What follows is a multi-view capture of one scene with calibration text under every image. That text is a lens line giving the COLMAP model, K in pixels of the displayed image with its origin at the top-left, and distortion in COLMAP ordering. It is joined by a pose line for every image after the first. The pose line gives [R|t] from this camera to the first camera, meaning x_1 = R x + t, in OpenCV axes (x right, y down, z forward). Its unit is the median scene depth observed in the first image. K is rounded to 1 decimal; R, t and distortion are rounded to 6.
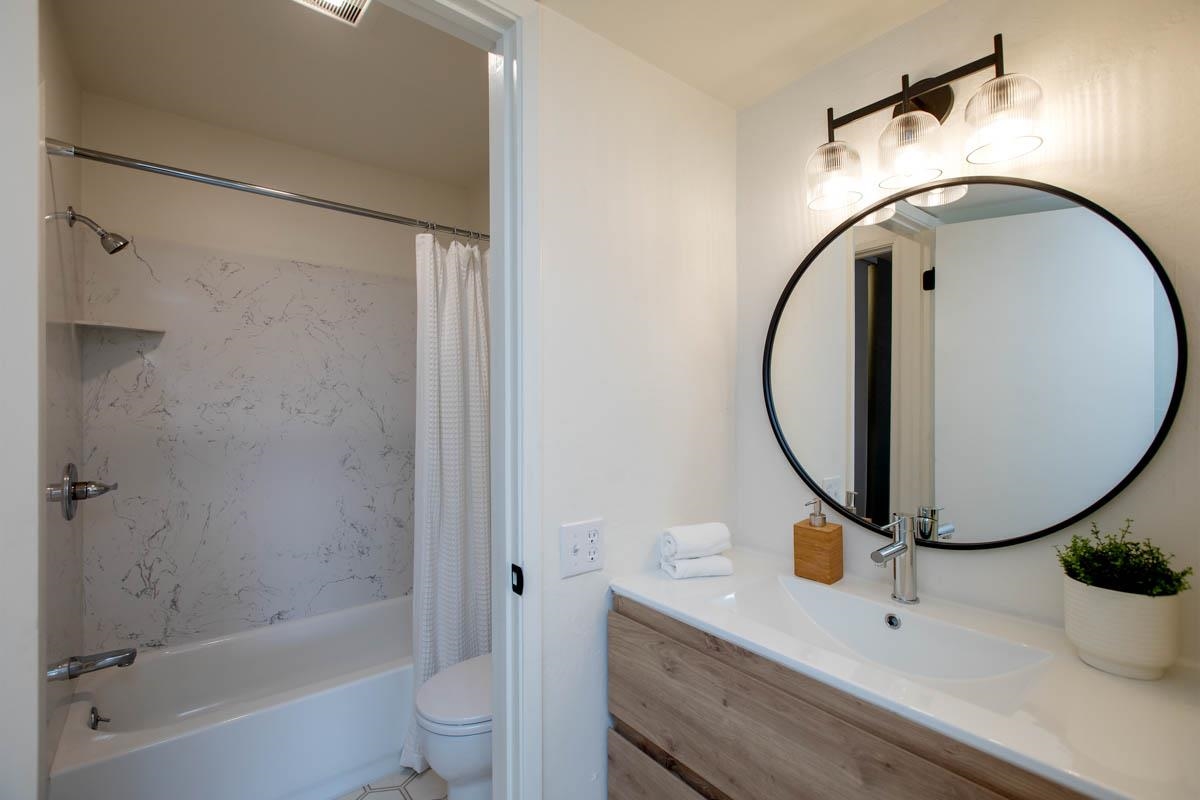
lens RADIAL K [[538.1, 0, 595.1], [0, 538.1, 399.6], [0, 0, 1]] dist [0.000607, 0.000740]
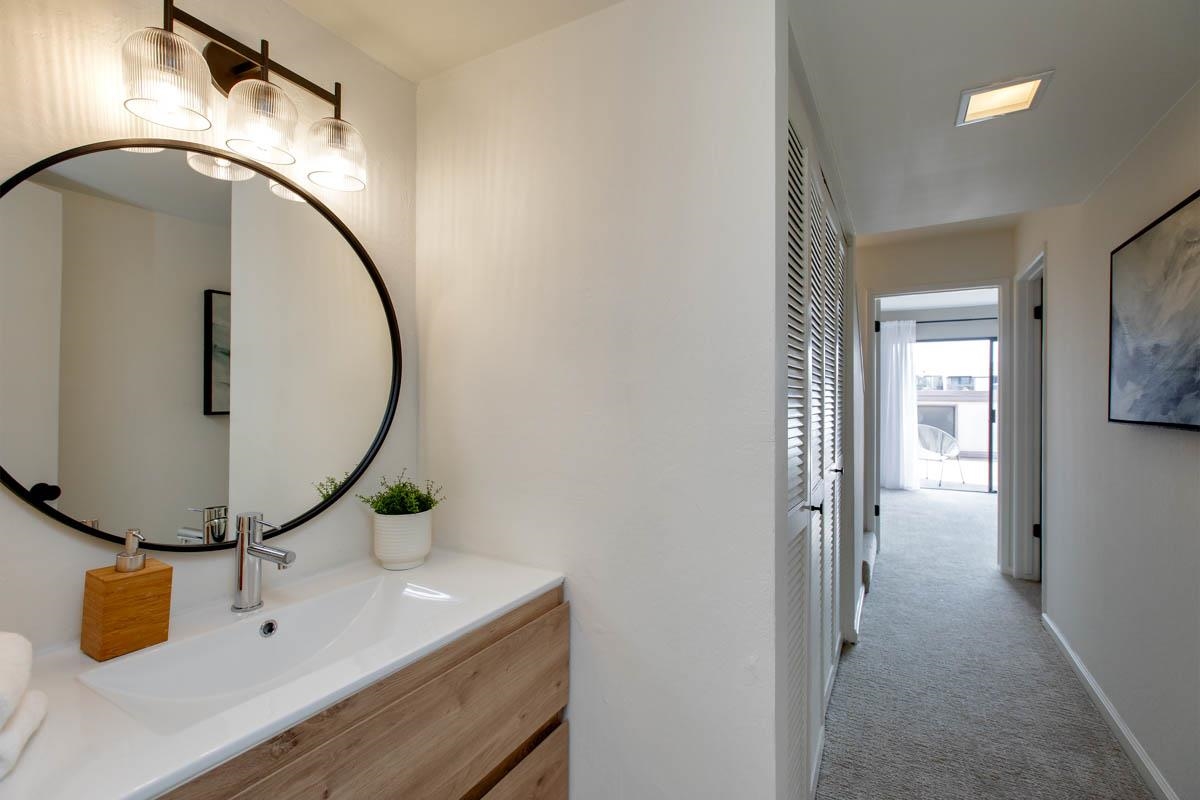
lens RADIAL K [[538.1, 0, 596.7], [0, 538.1, 401.6], [0, 0, 1]] dist [0.000607, 0.000740]
pose [[-0.376672, -0.000508, 0.926347, -0.588459], [-0.005742, 0.999982, -0.001787, 0.024893], [-0.926329, -0.005992, -0.376668, 0.950570]]
